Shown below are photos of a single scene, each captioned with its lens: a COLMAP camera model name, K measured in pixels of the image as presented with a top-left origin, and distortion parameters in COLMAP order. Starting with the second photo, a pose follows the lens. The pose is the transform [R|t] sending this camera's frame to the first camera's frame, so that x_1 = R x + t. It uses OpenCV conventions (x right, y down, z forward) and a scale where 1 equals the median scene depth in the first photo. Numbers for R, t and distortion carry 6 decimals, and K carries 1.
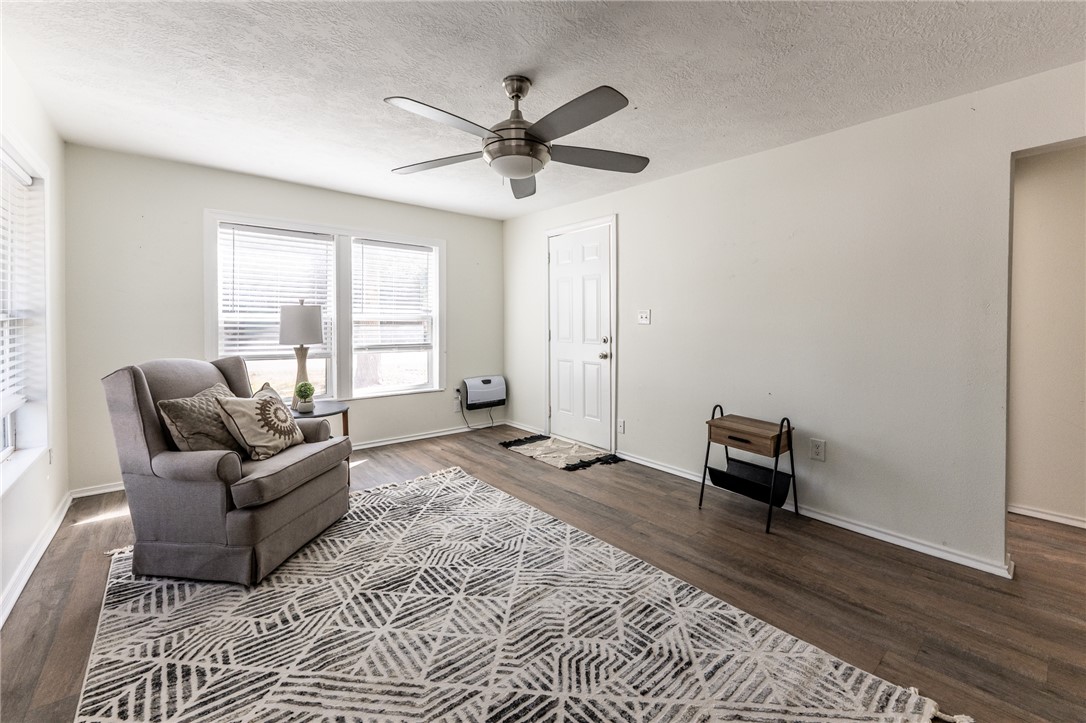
lens RADIAL K [[448.4, 0, 542.4], [0, 448.4, 327.3], [0, 0, 1]] dist [-0.000672, -0.000096]
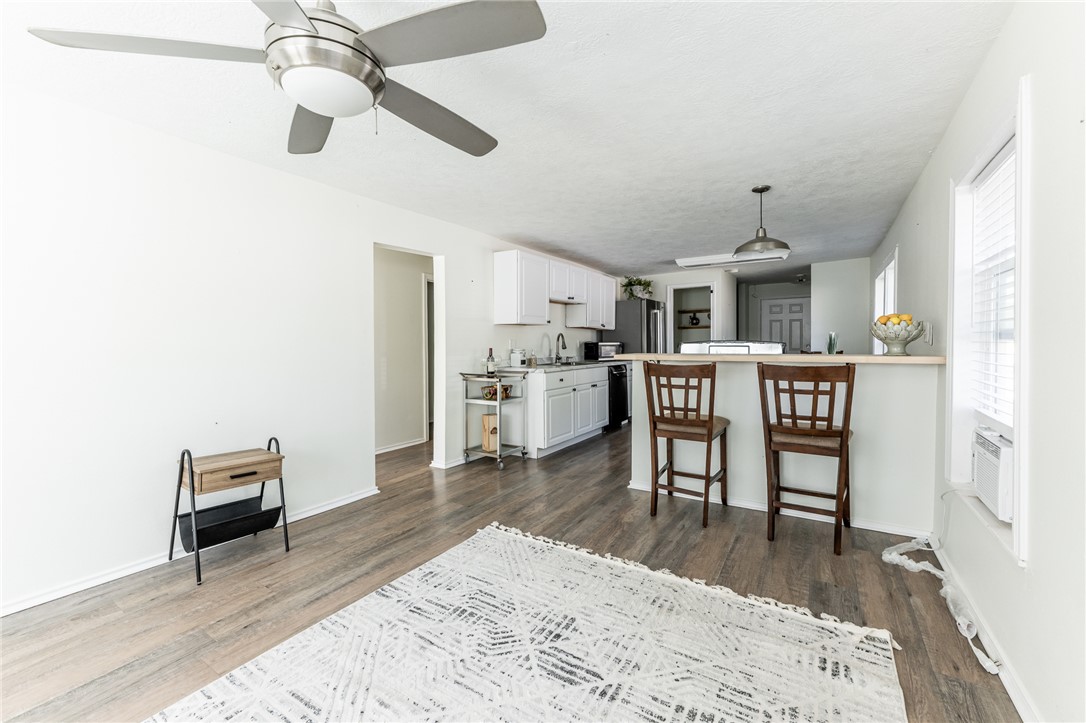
lens RADIAL K [[441.1, 0, 543.0], [0, 441.1, 361.5], [0, 0, 1]] dist [-0.000673, -0.000023]
pose [[-0.302733, -0.036836, 0.952363, -0.725036], [0.019532, 0.998803, 0.044841, -0.003433], [-0.952875, 0.032176, -0.301652, 0.881022]]
